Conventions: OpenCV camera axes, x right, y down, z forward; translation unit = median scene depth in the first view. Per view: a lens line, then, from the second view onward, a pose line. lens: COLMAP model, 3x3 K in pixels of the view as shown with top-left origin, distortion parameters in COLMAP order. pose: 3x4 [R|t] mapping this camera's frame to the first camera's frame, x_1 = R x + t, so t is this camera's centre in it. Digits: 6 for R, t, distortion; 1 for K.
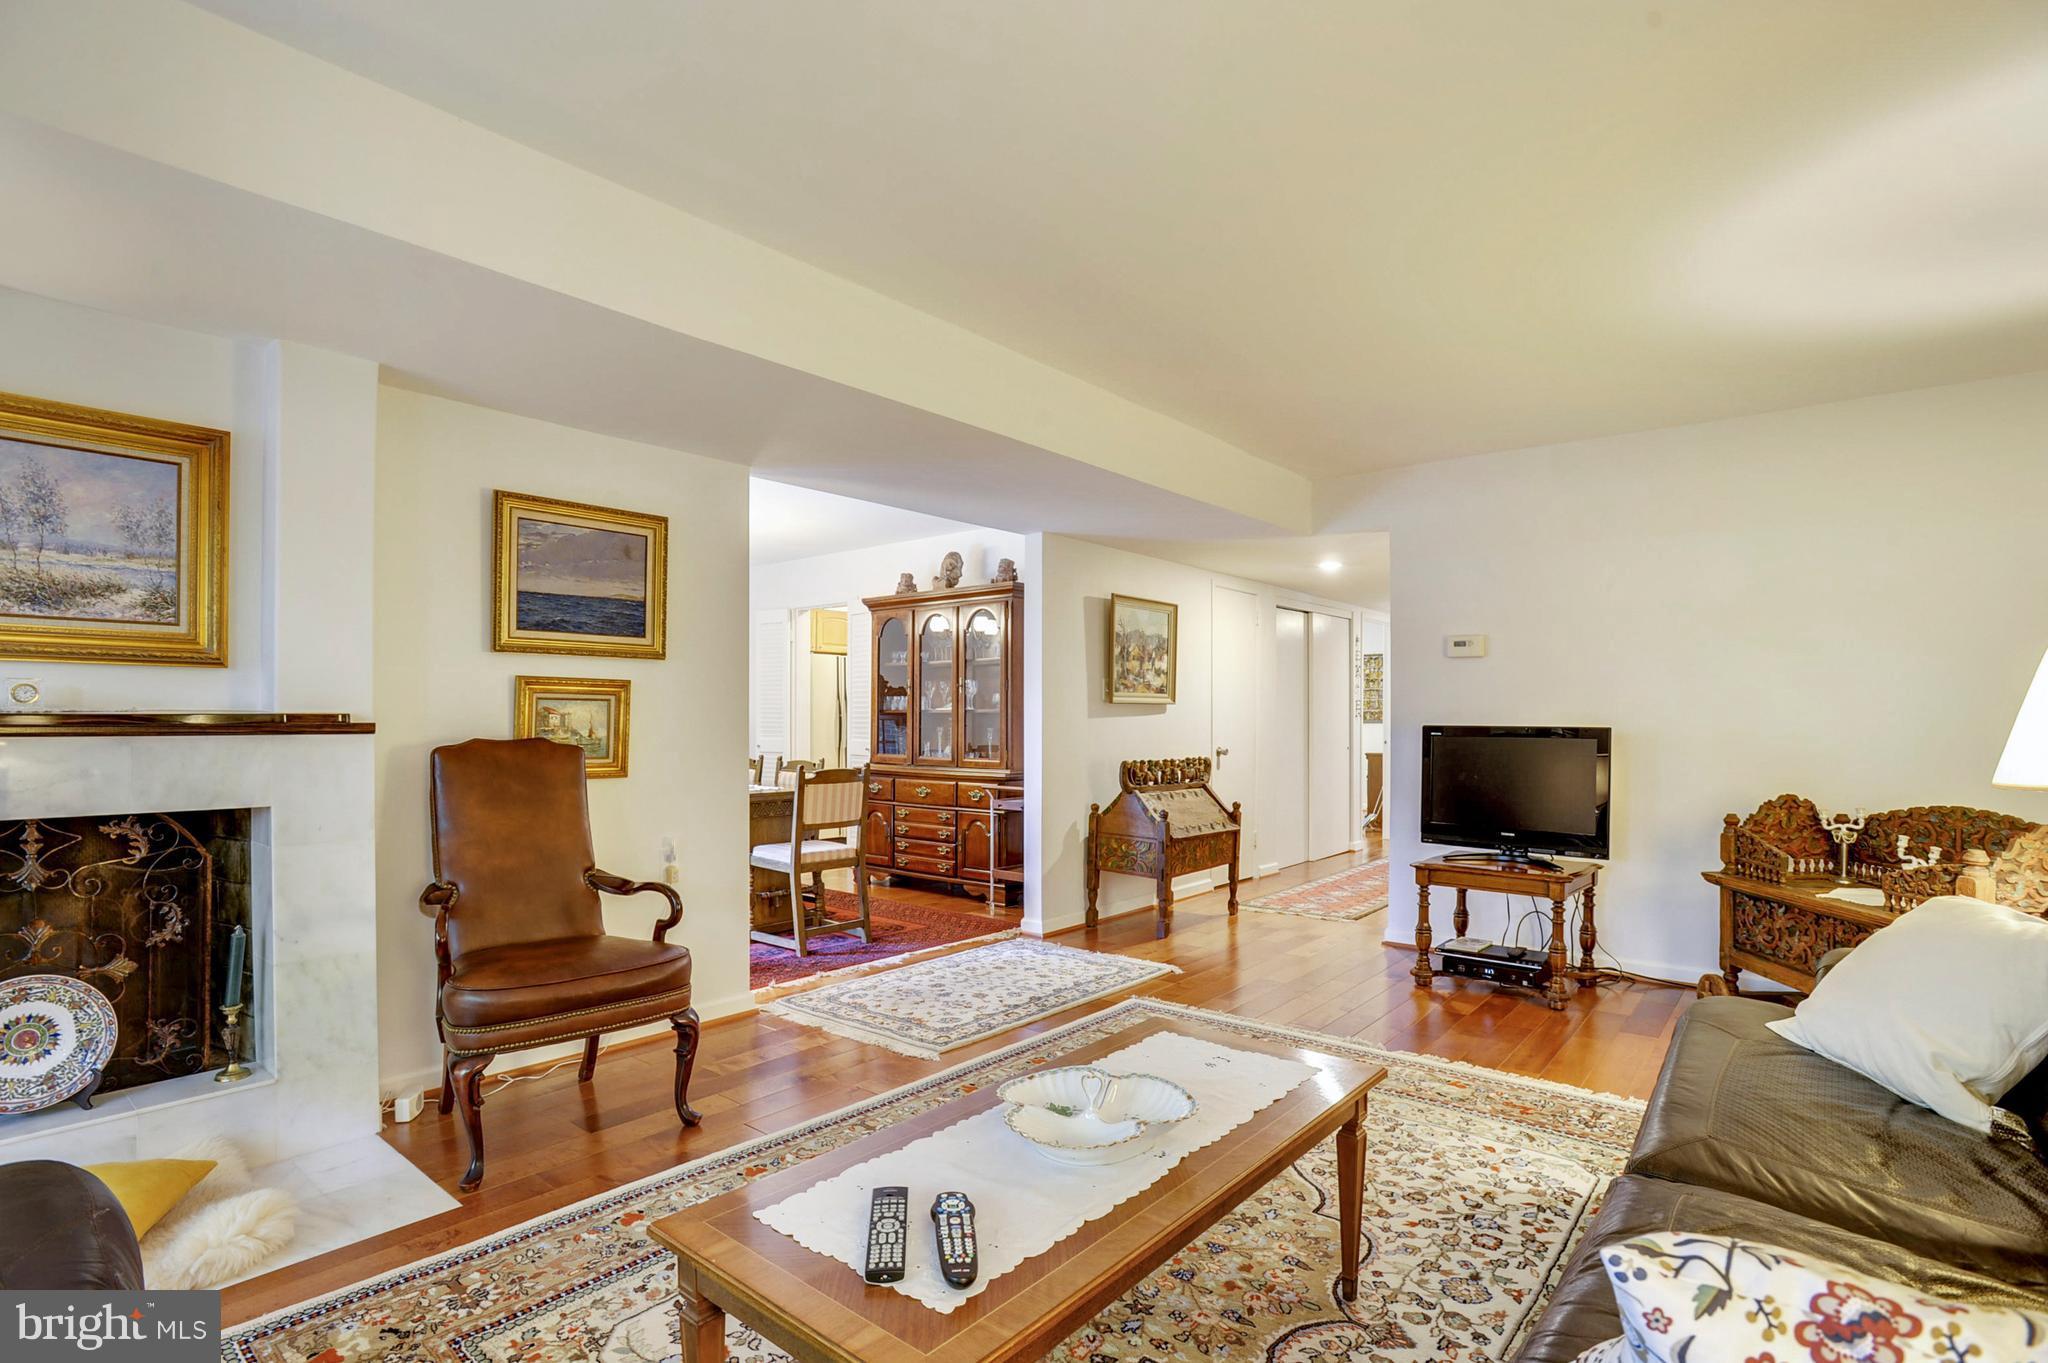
lens RADIAL K [[987.8, 0, 1024.3], [0, 987.8, 707.4], [0, 0, 1]] dist [-0.035843, 0.000416]
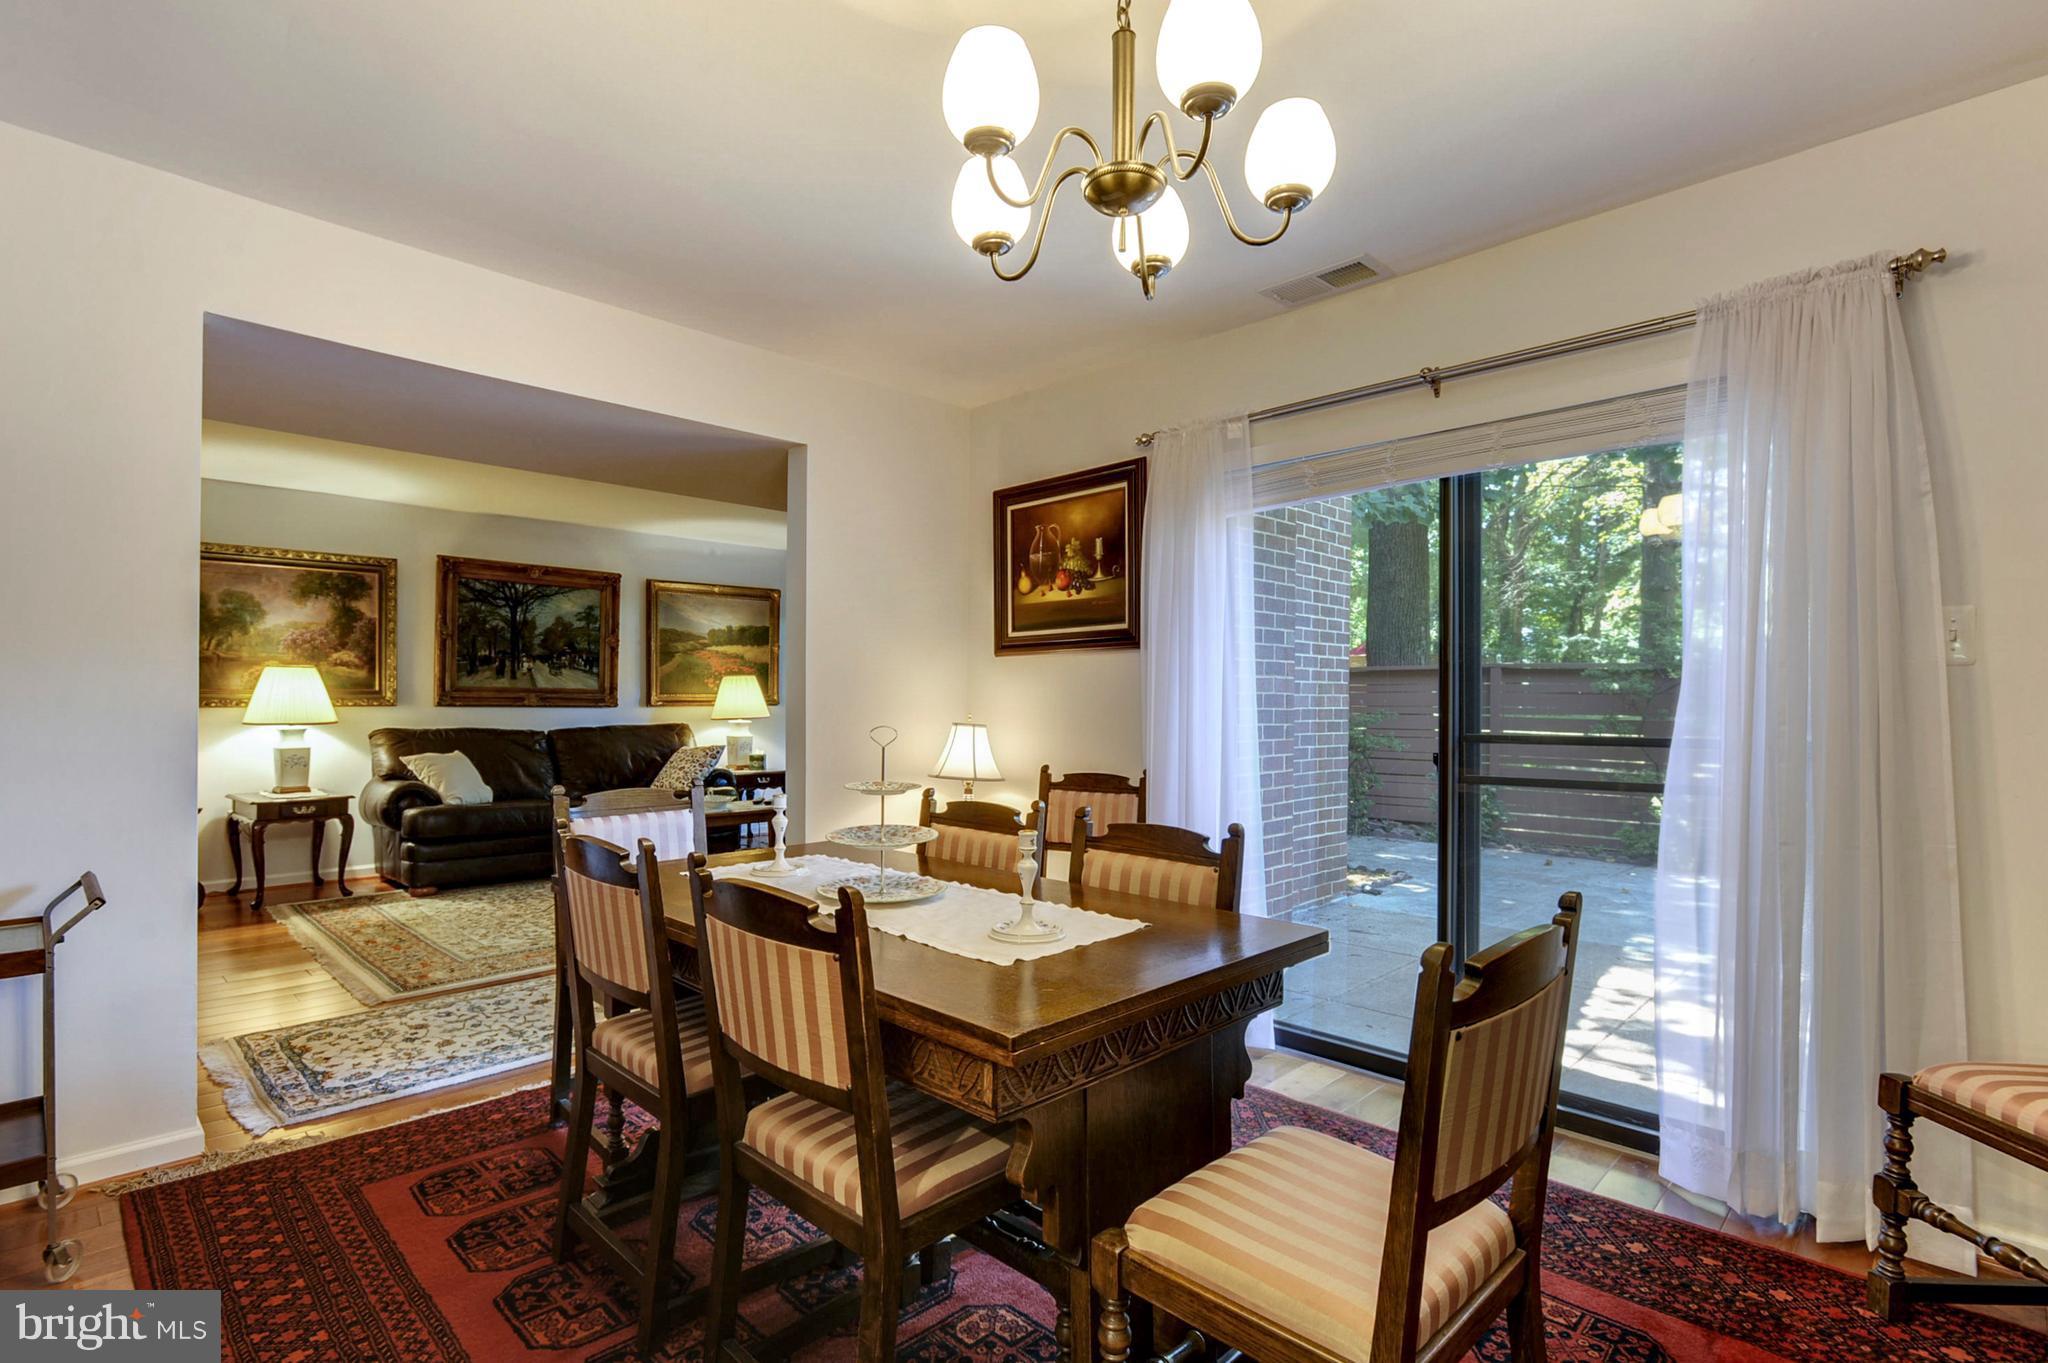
lens RADIAL K [[1024.1, 0, 1022.1], [0, 1024.1, 696.0], [0, 0, 1]] dist [0.000660, -0.000112]
pose [[-0.996581, -0.004167, 0.082517, -0.829017], [-0.005099, 0.999926, -0.011080, 0.025623], [-0.082465, -0.011463, -0.996528, 2.803336]]
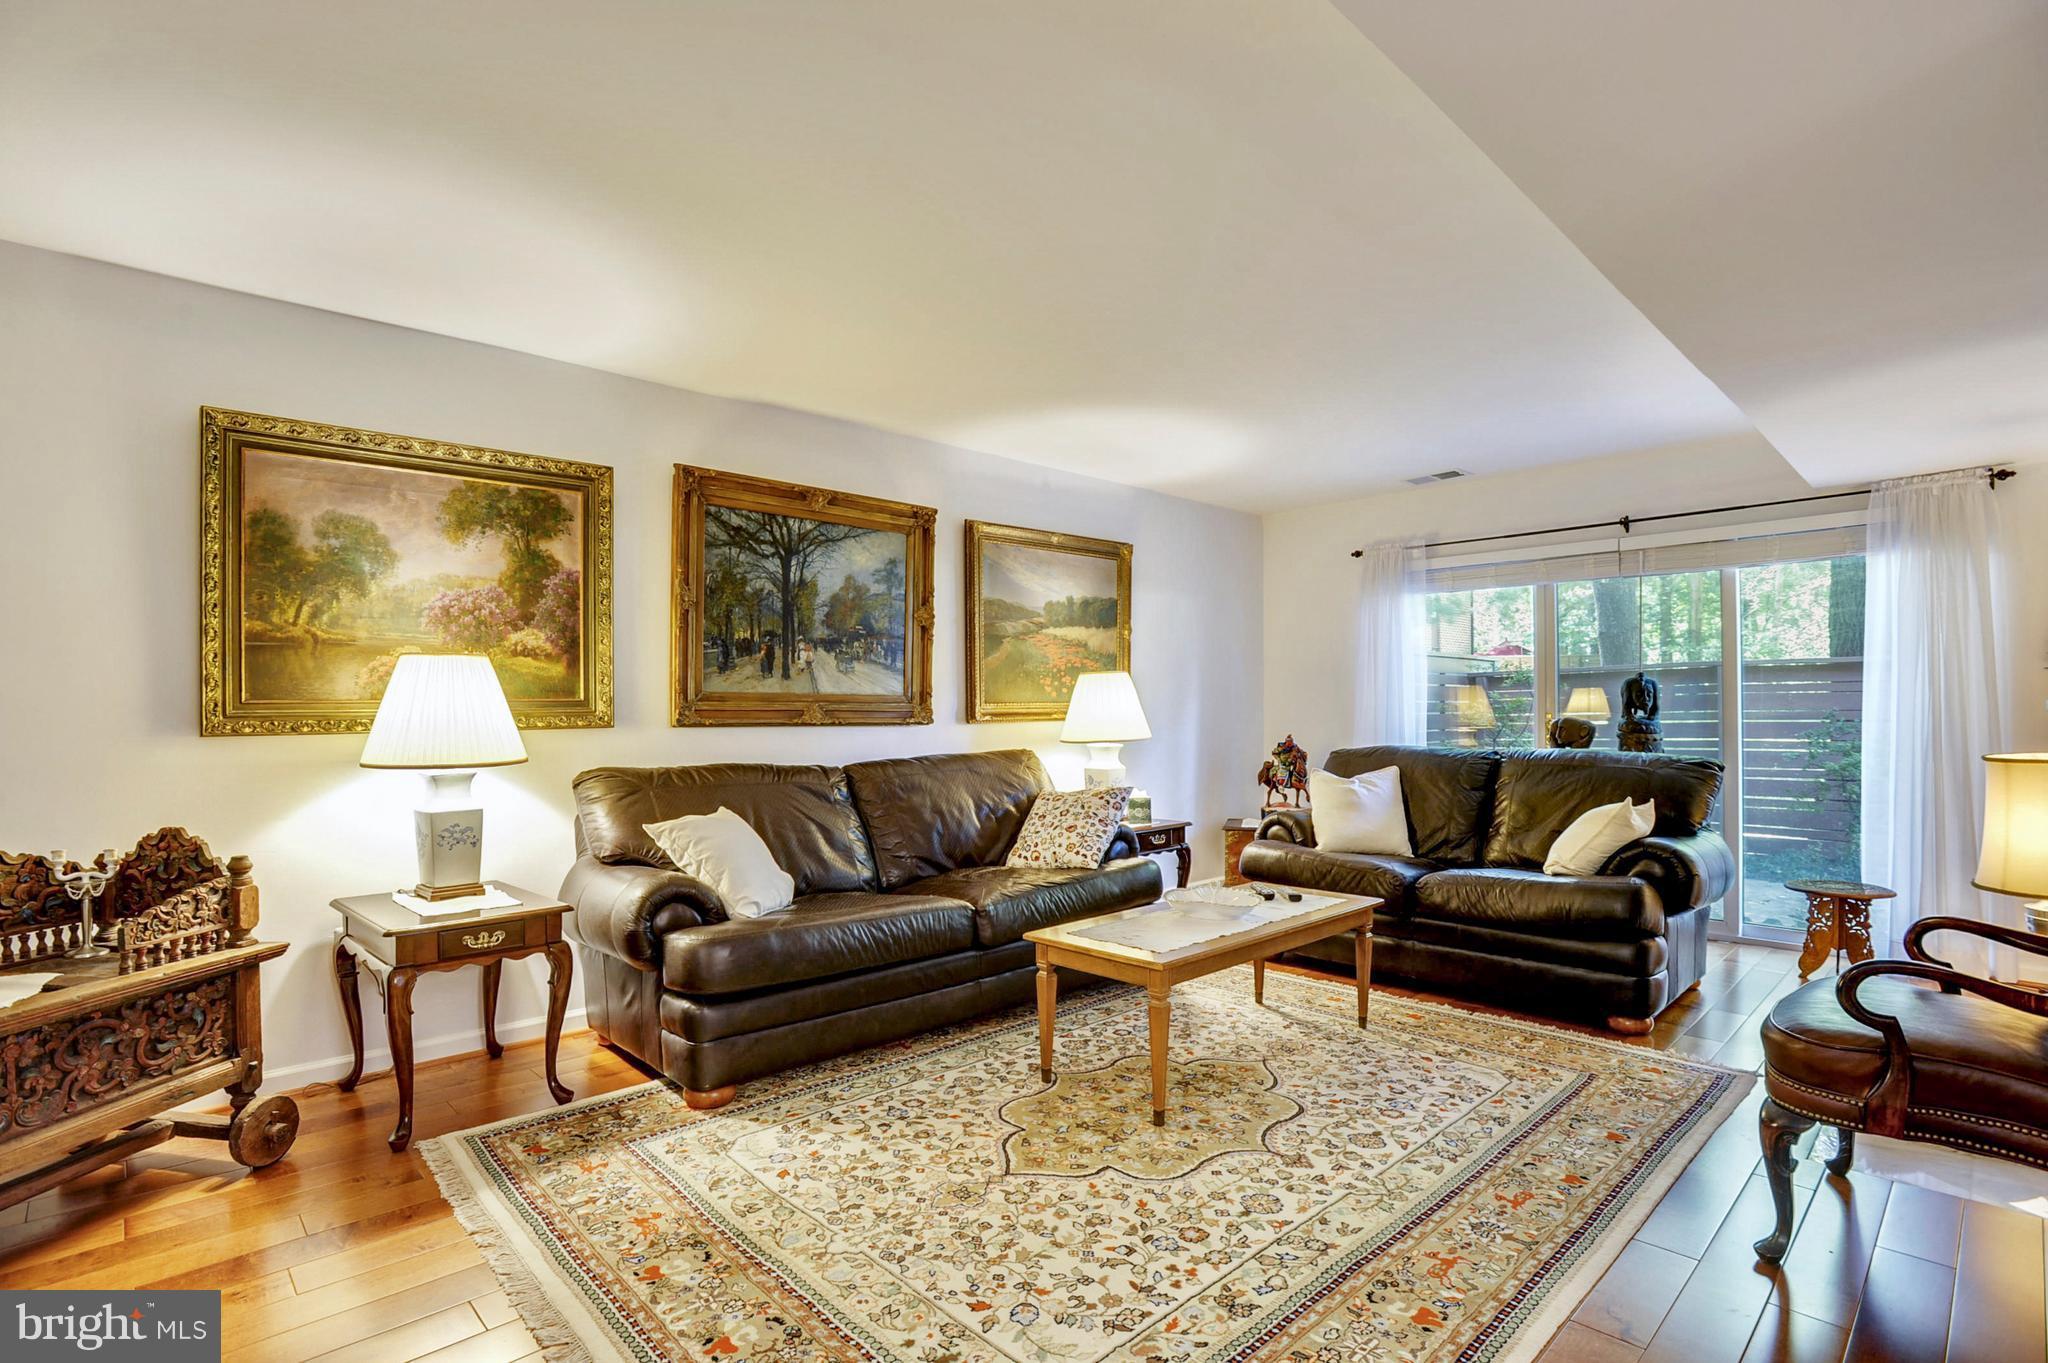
lens RADIAL K [[987.8, 0, 1024.3], [0, 987.8, 707.4], [0, 0, 1]] dist [-0.035843, 0.000416]
pose [[-0.994100, 0.003266, 0.108419, 0.137057], [0.002560, 0.999975, -0.006646, 0.013949], [-0.108438, -0.006329, -0.994083, 1.777005]]
